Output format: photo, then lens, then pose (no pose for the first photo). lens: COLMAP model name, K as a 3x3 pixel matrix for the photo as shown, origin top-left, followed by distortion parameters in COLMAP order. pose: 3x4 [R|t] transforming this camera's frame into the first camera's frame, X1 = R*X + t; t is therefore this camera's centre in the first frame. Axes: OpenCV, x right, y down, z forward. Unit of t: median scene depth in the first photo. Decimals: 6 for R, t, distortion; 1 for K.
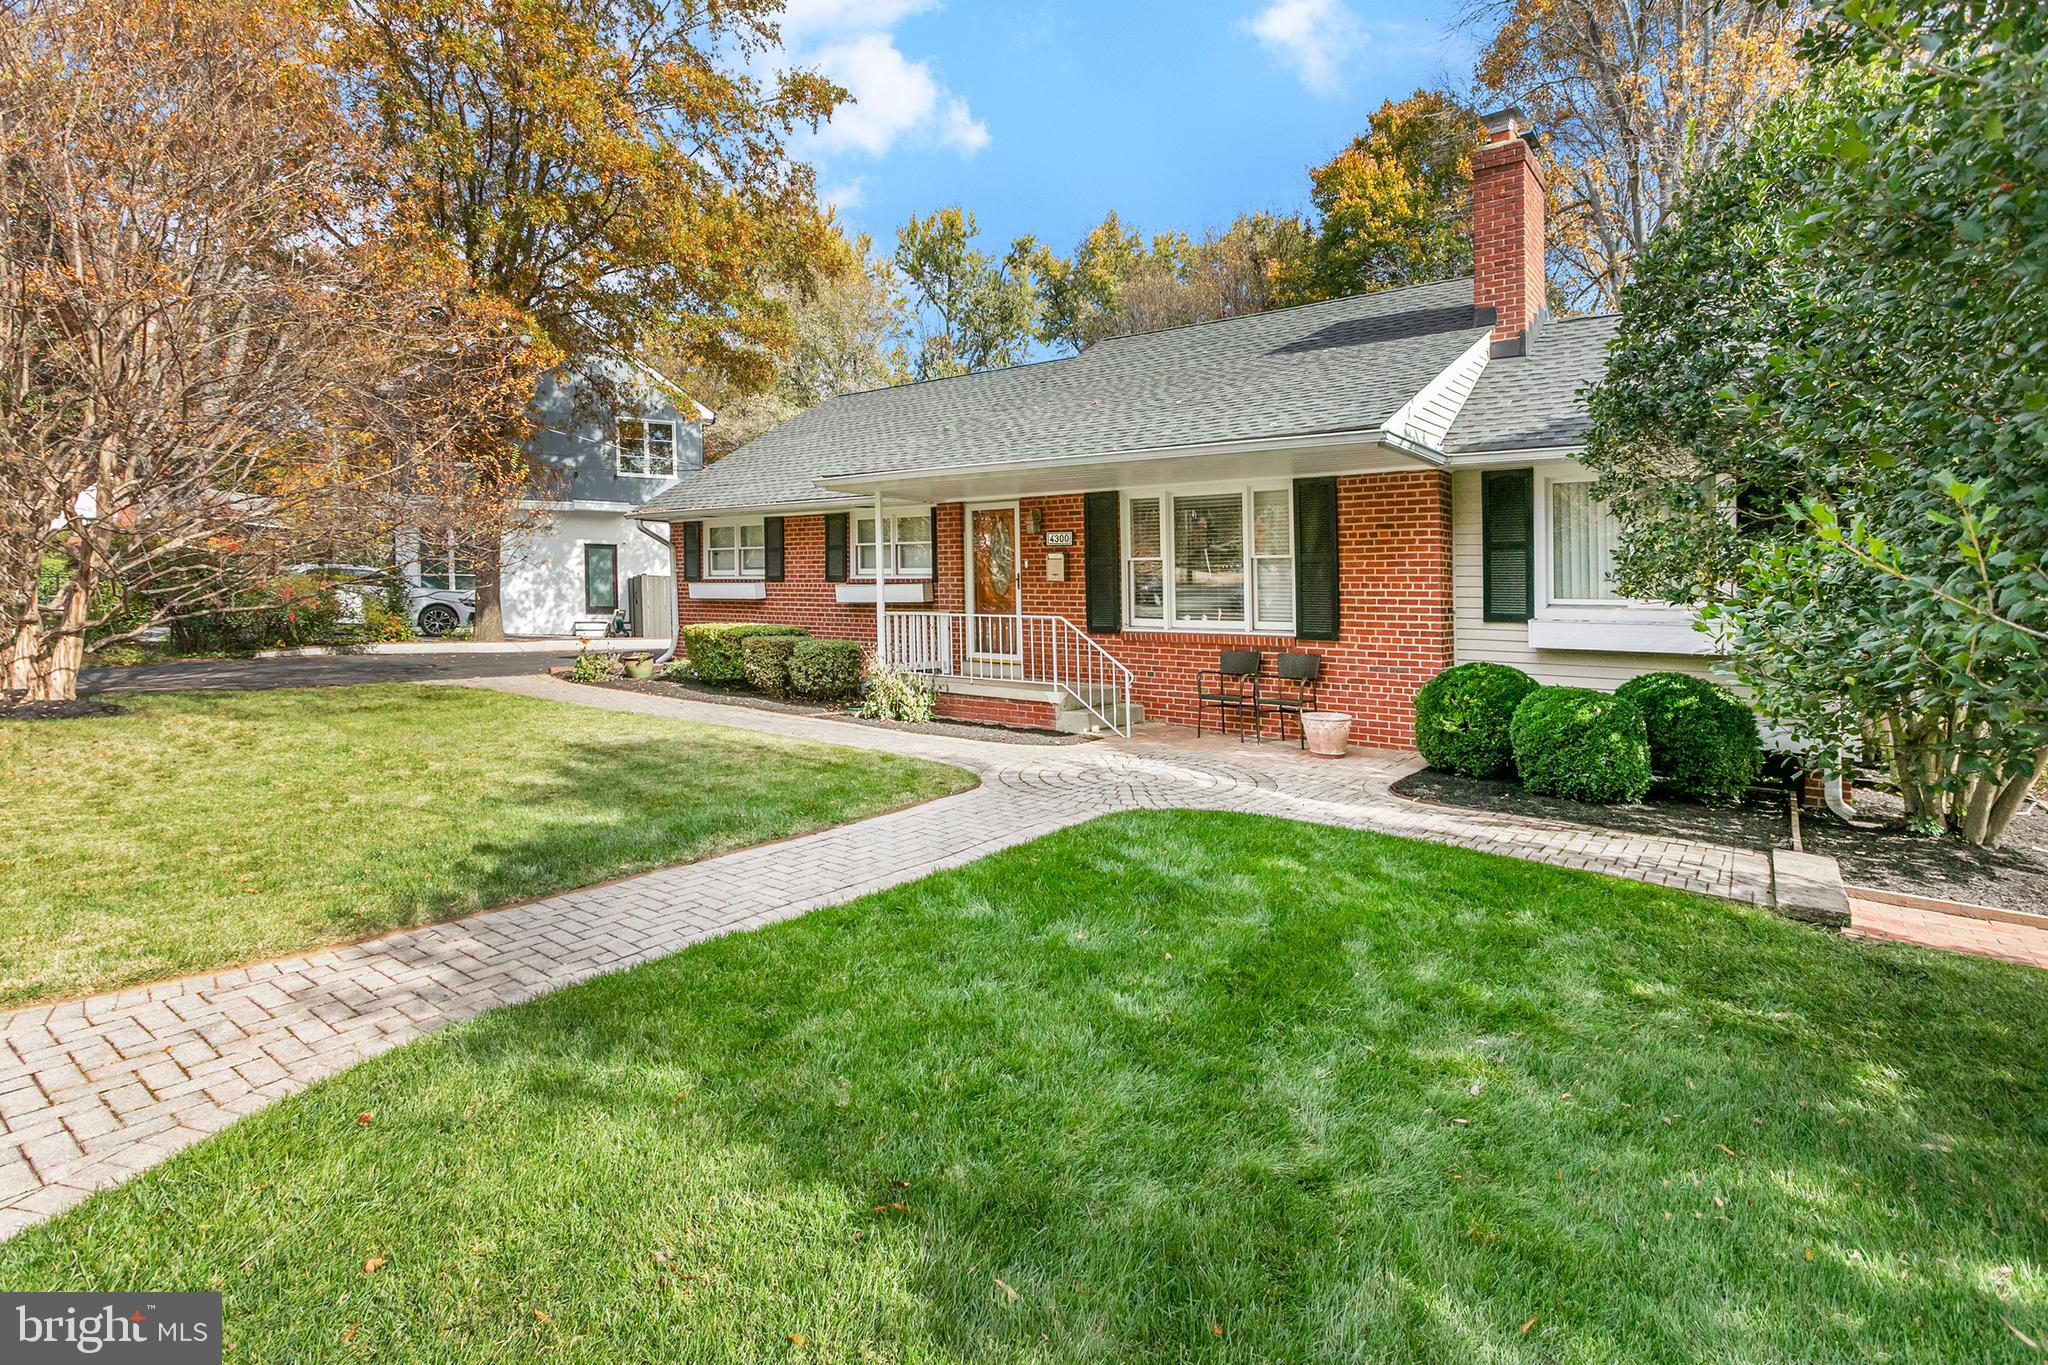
lens RADIAL K [[991.4, 0, 1016.2], [0, 991.4, 645.1], [0, 0, 1]] dist [0.013300, 0.000153]
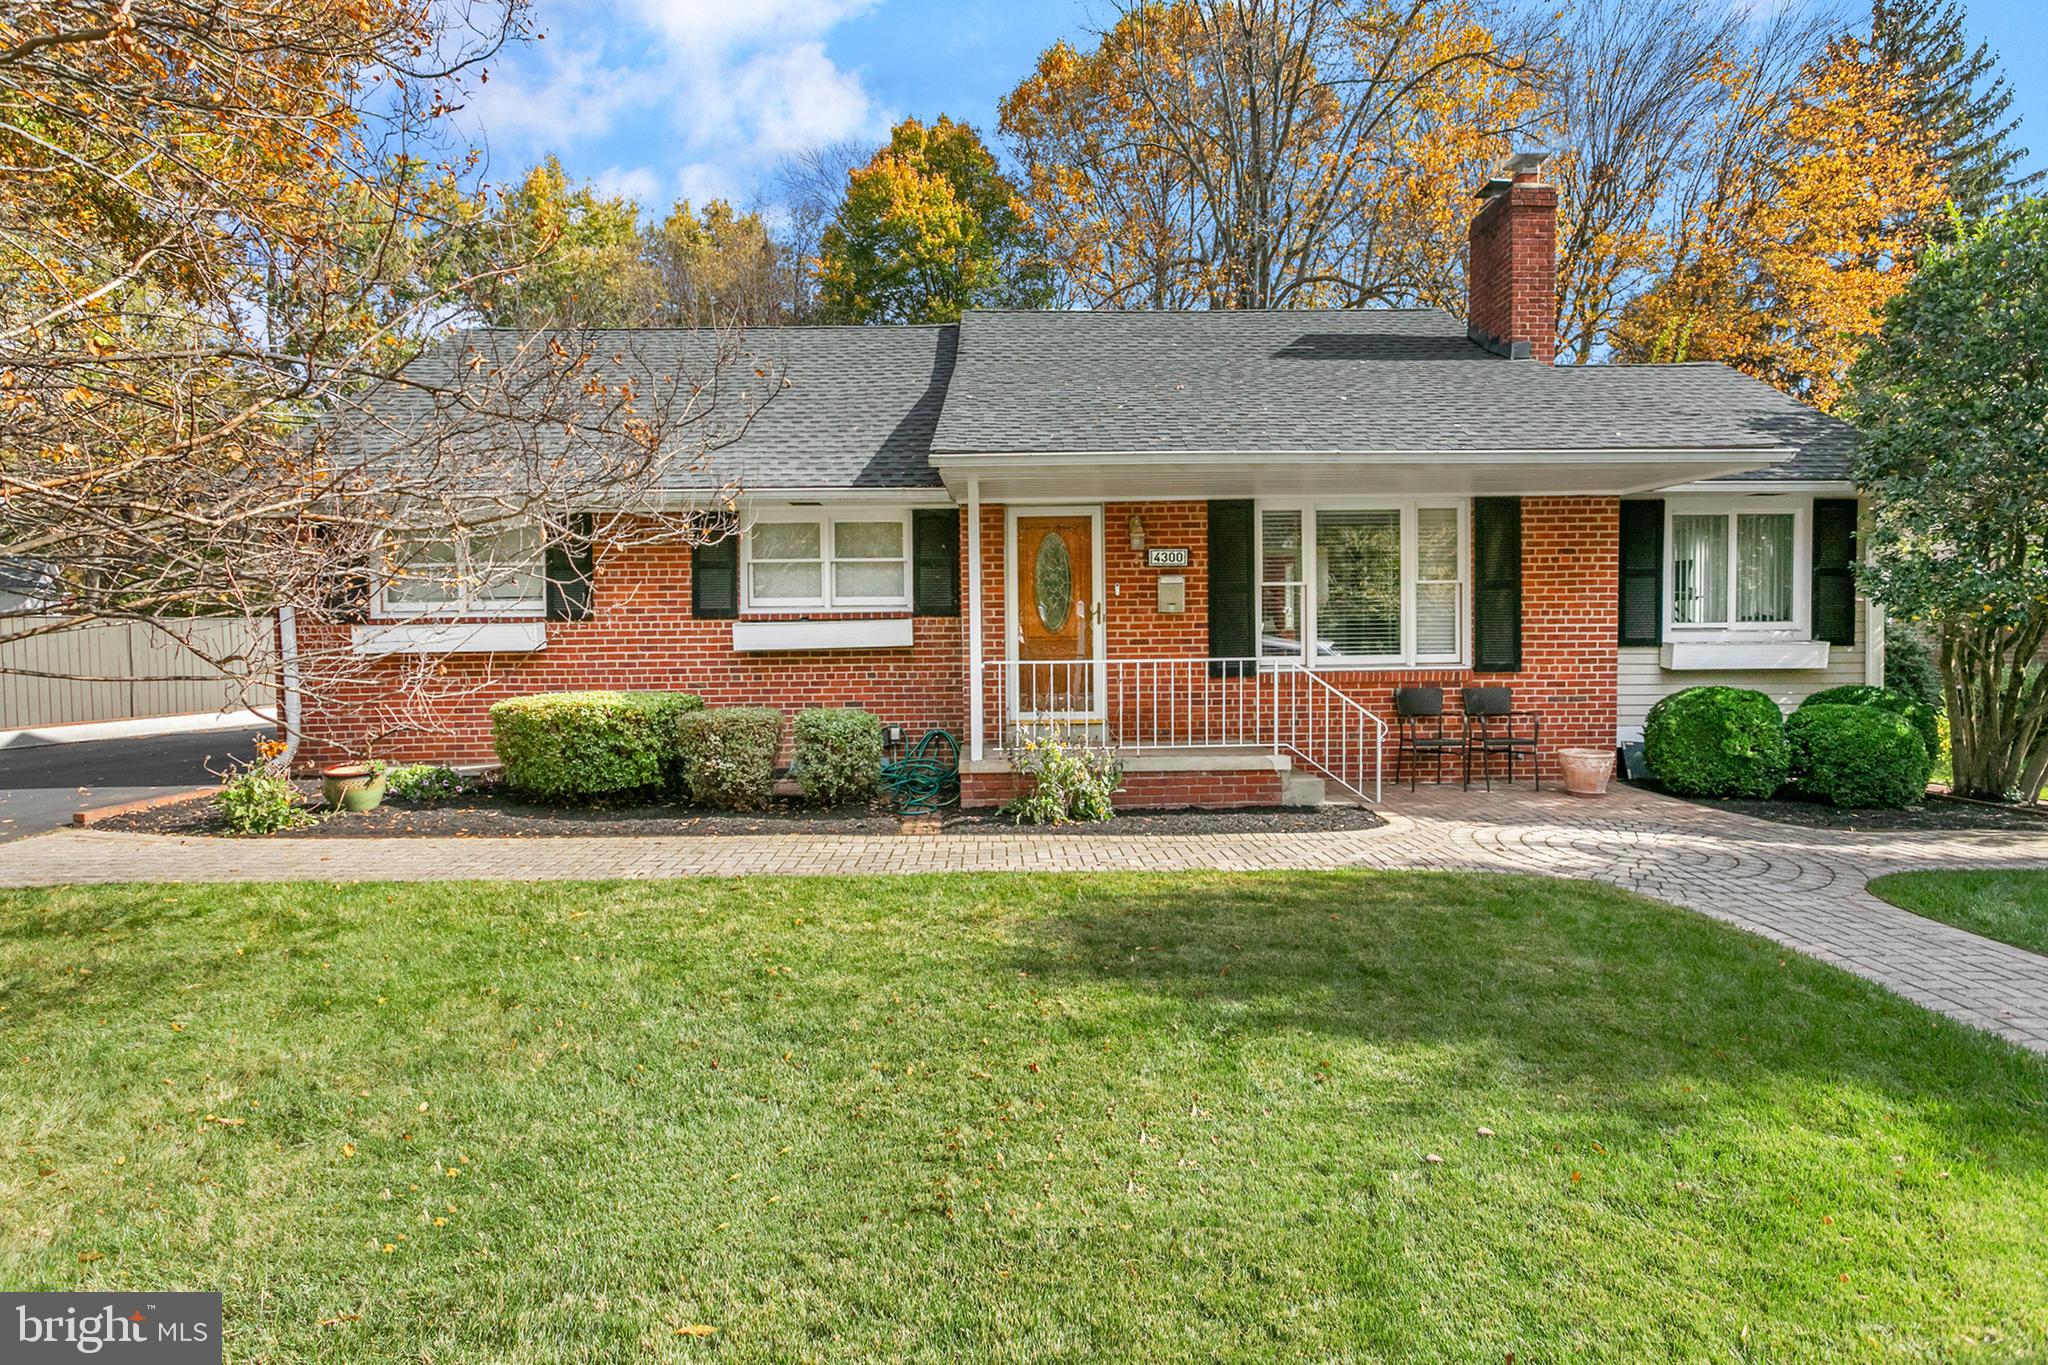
lens RADIAL K [[1033.8, 0, 1024.0], [0, 1033.8, 682.5], [0, 0, 1]] dist [0.002401, 0.000038]
pose [[0.780357, -0.052841, 0.623098, -0.633517], [0.051709, 0.998464, 0.019913, -0.036786], [-0.623193, 0.016680, 0.781890, 0.508612]]
